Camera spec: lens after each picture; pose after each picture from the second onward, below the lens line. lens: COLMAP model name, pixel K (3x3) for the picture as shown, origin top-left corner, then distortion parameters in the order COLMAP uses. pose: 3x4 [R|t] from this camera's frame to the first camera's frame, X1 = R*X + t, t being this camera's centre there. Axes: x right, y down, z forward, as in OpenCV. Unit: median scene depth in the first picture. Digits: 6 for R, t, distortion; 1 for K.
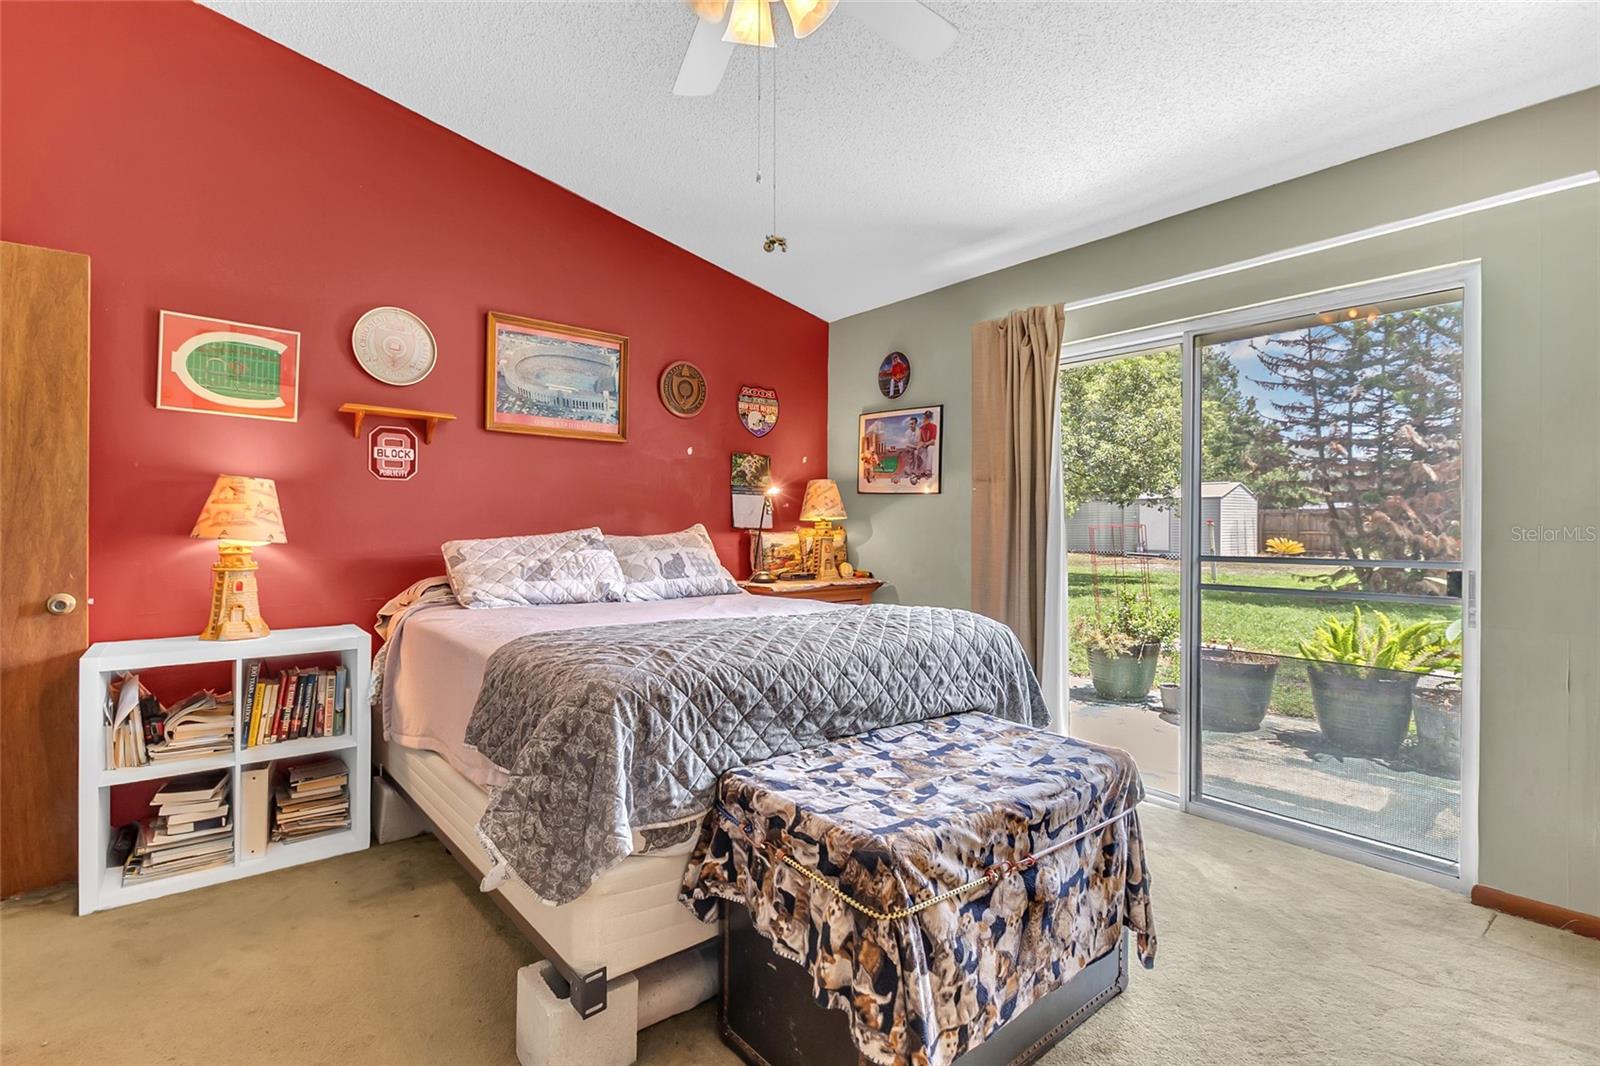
lens RADIAL K [[741.6, 0, 804.9], [0, 741.6, 520.3], [0, 0, 1]] dist [0.011722, -0.013791]
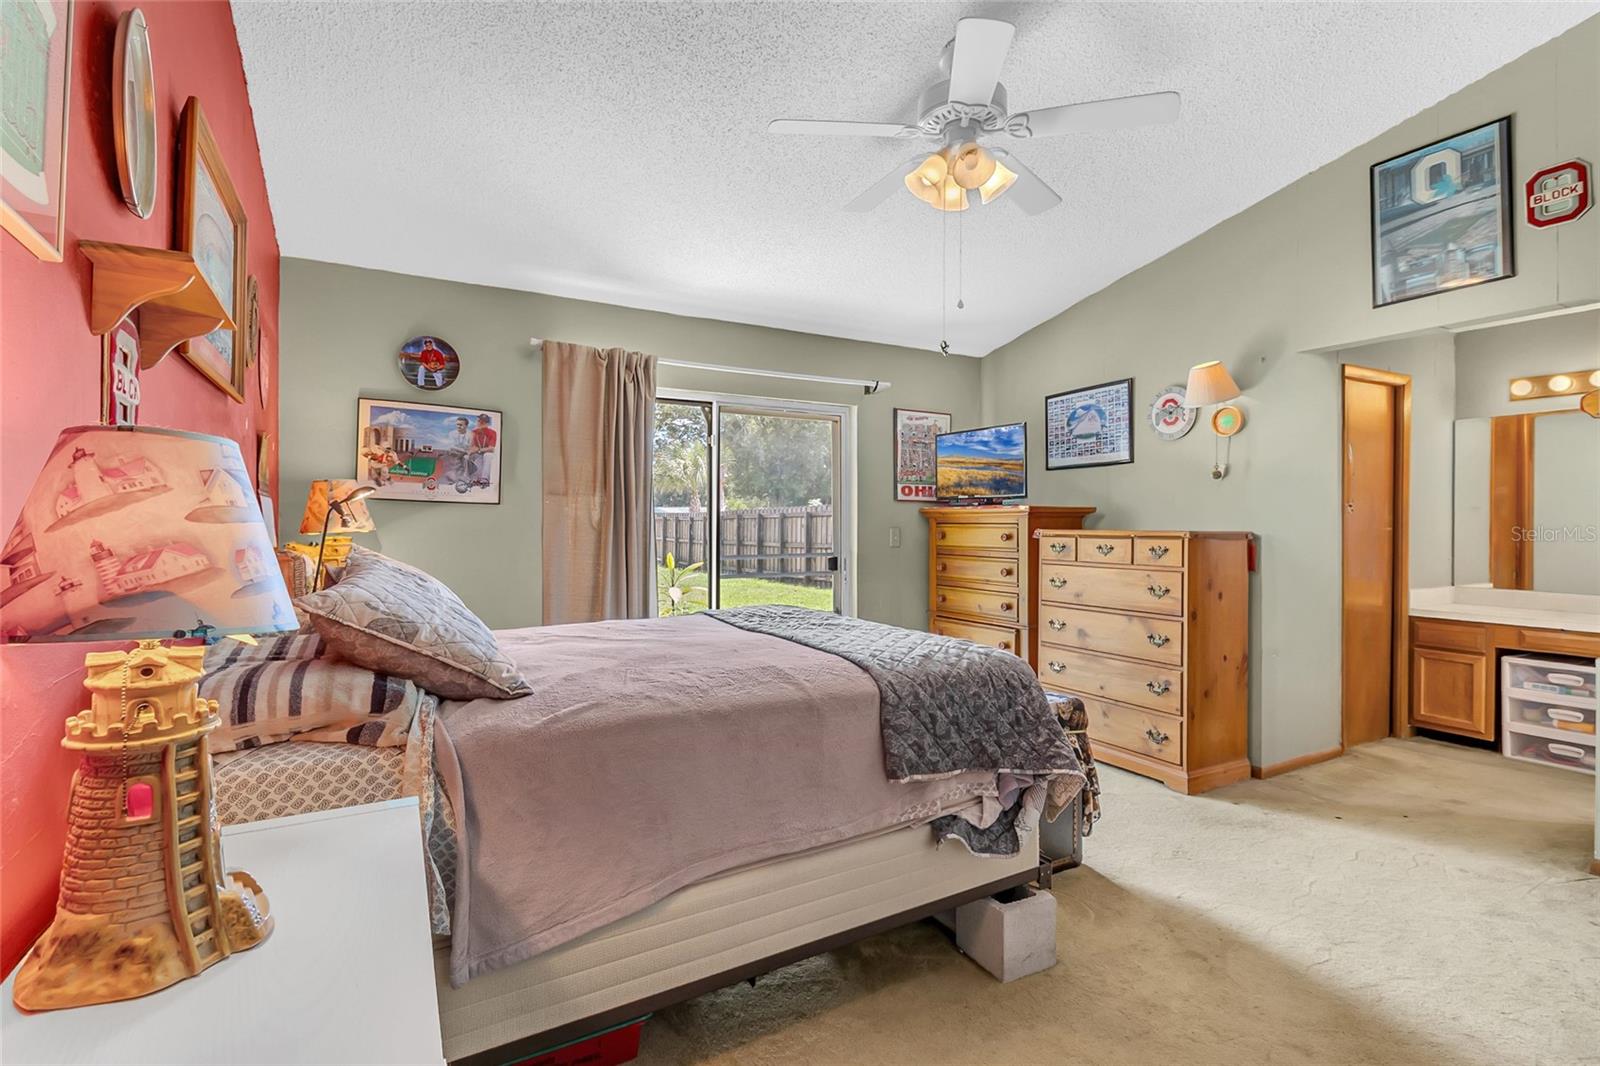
lens RADIAL K [[741.6, 0, 804.9], [0, 741.6, 520.3], [0, 0, 1]] dist [0.011722, -0.013791]
pose [[0.194789, 0.000827, 0.980845, -0.648614], [-0.006139, 0.999981, 0.000376, -0.017378], [-0.980826, -0.006095, 0.194790, 0.413874]]
